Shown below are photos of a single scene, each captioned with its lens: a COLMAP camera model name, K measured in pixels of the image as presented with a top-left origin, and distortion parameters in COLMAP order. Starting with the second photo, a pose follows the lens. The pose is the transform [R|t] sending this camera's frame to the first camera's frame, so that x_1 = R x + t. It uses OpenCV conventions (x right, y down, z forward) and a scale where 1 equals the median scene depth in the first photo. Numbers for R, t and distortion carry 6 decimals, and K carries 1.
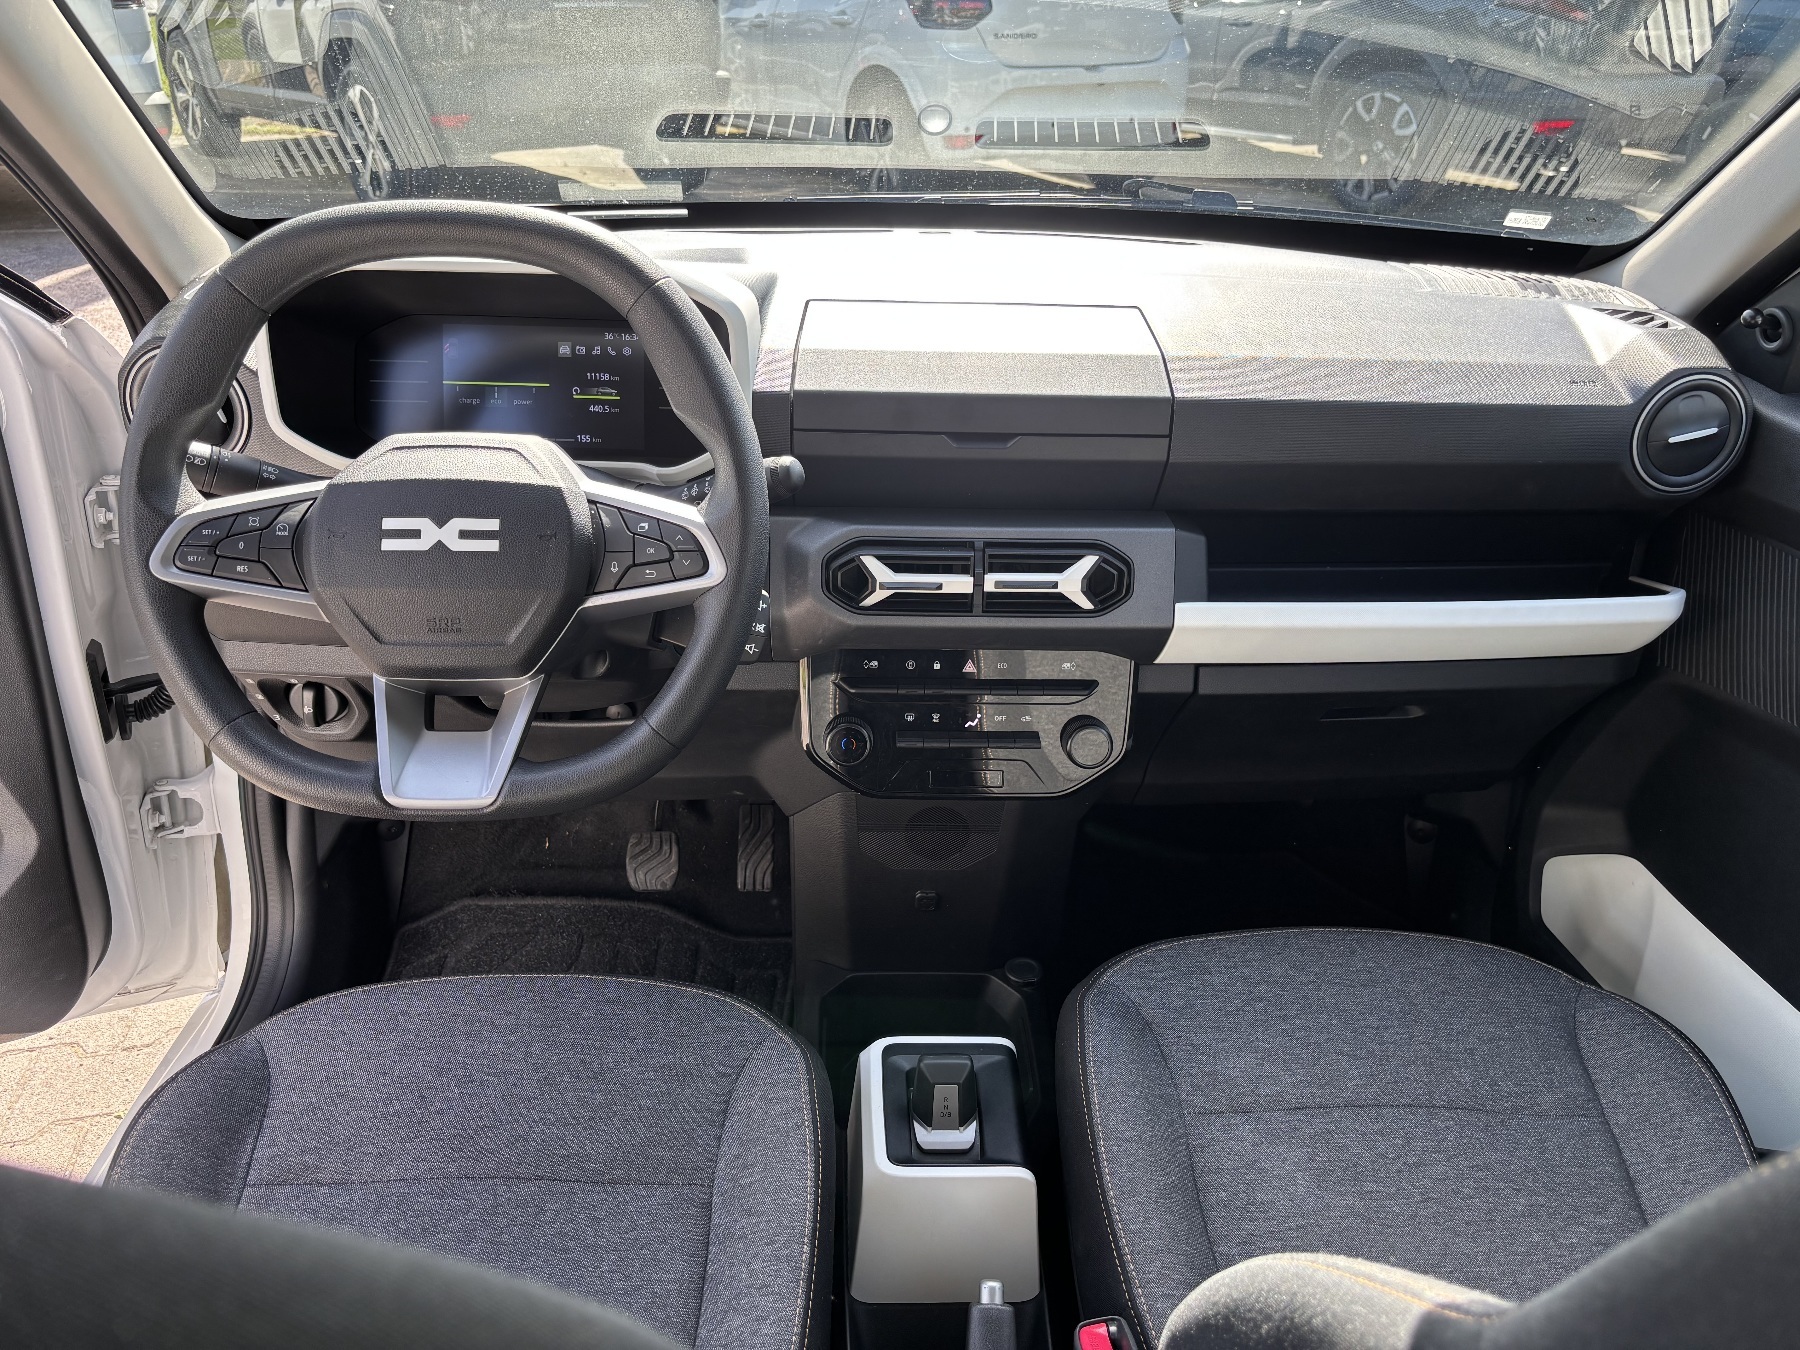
lens RADIAL K [[1357.3, 0, 907.5], [0, 1357.3, 688.3], [0, 0, 1]] dist [0.038909, -0.041636]
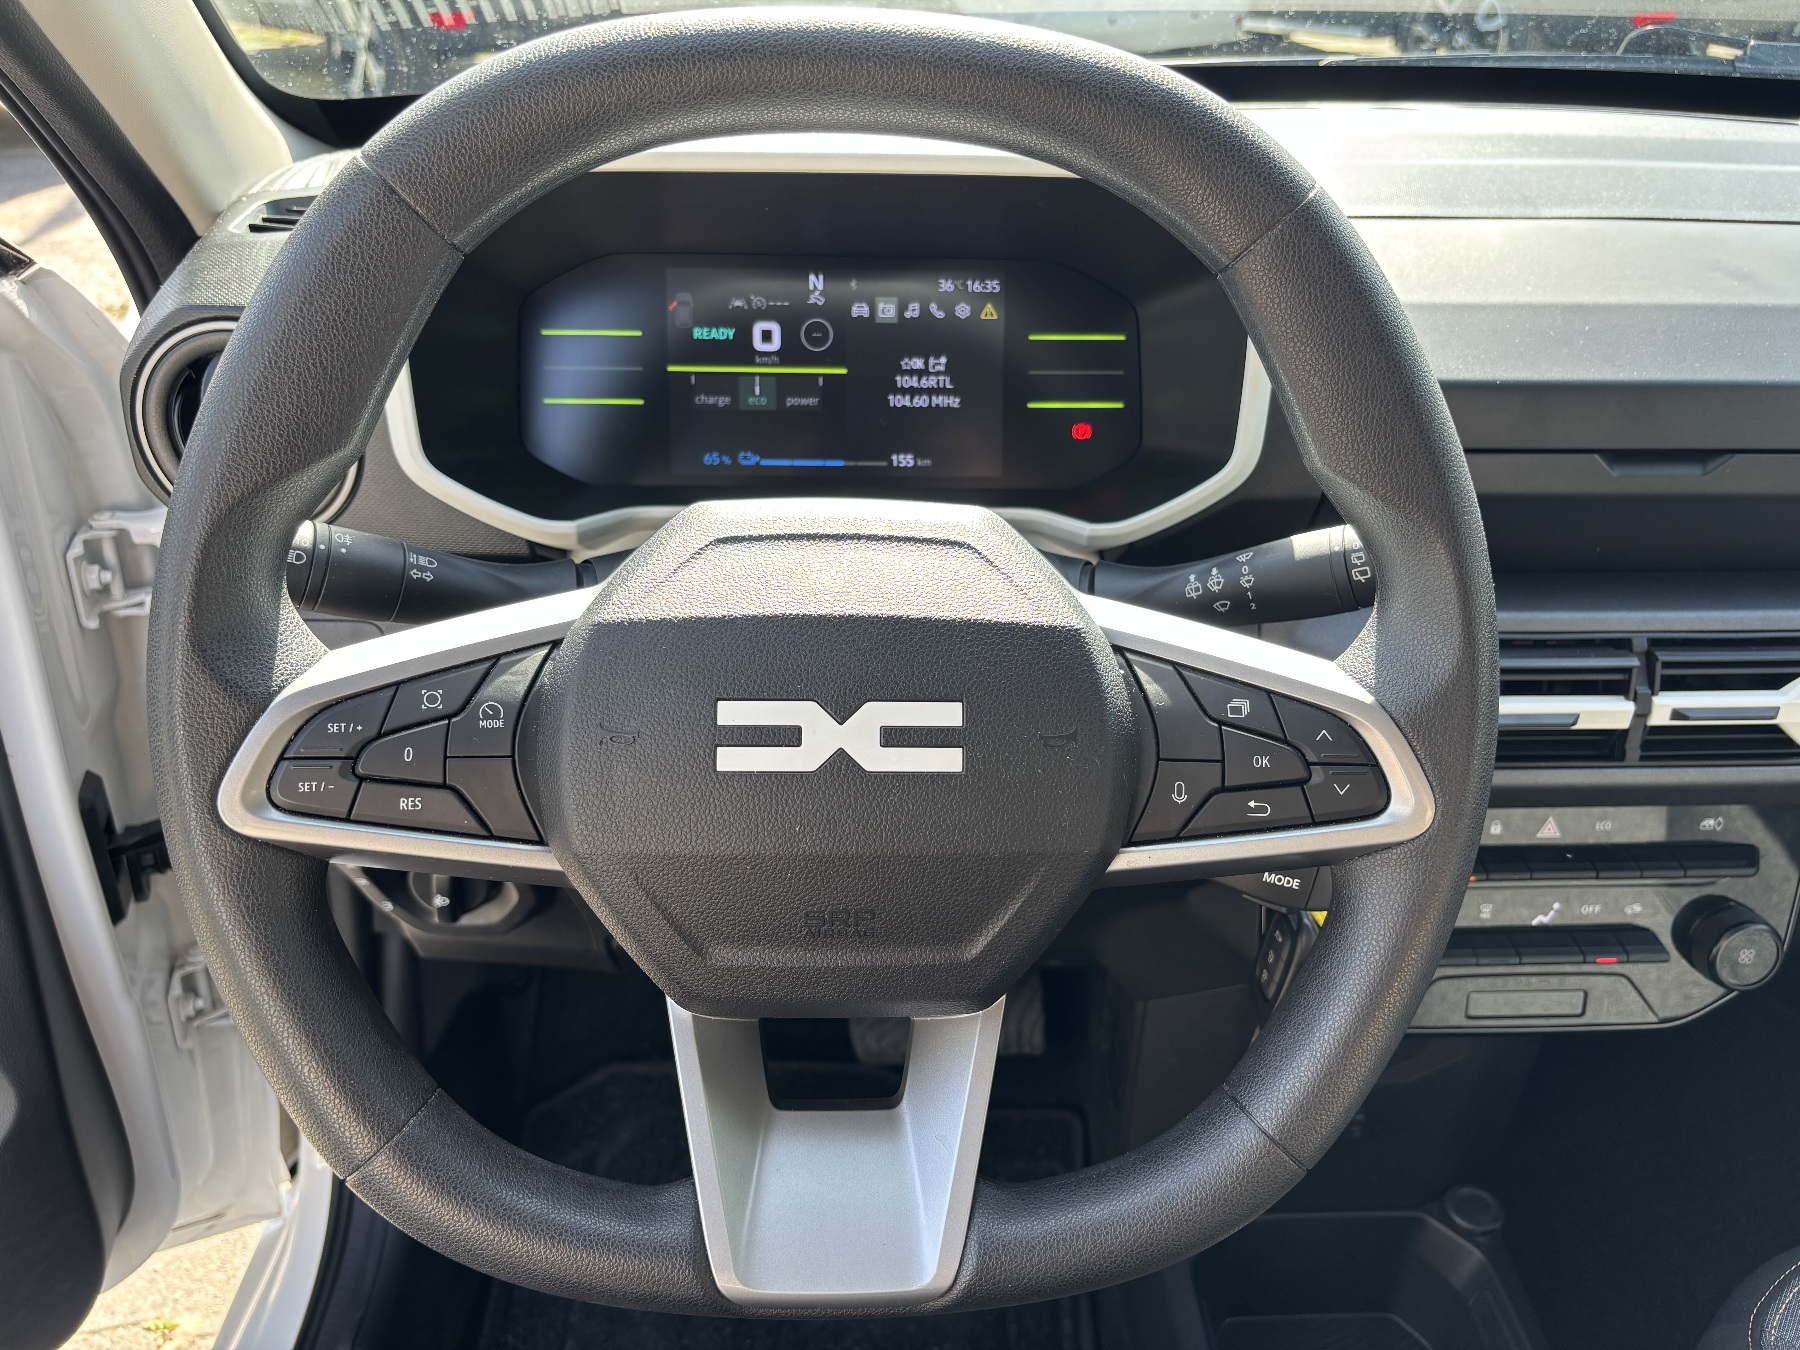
lens RADIAL K [[1357.3, 0, 897.1], [0, 1357.3, 665.4], [0, 0, 1]] dist [0.038909, -0.041636]
pose [[0.999783, -0.019082, 0.008333, -0.267376], [0.018697, 0.998858, 0.043971, -0.129275], [-0.009162, -0.043806, 0.998998, 0.433844]]
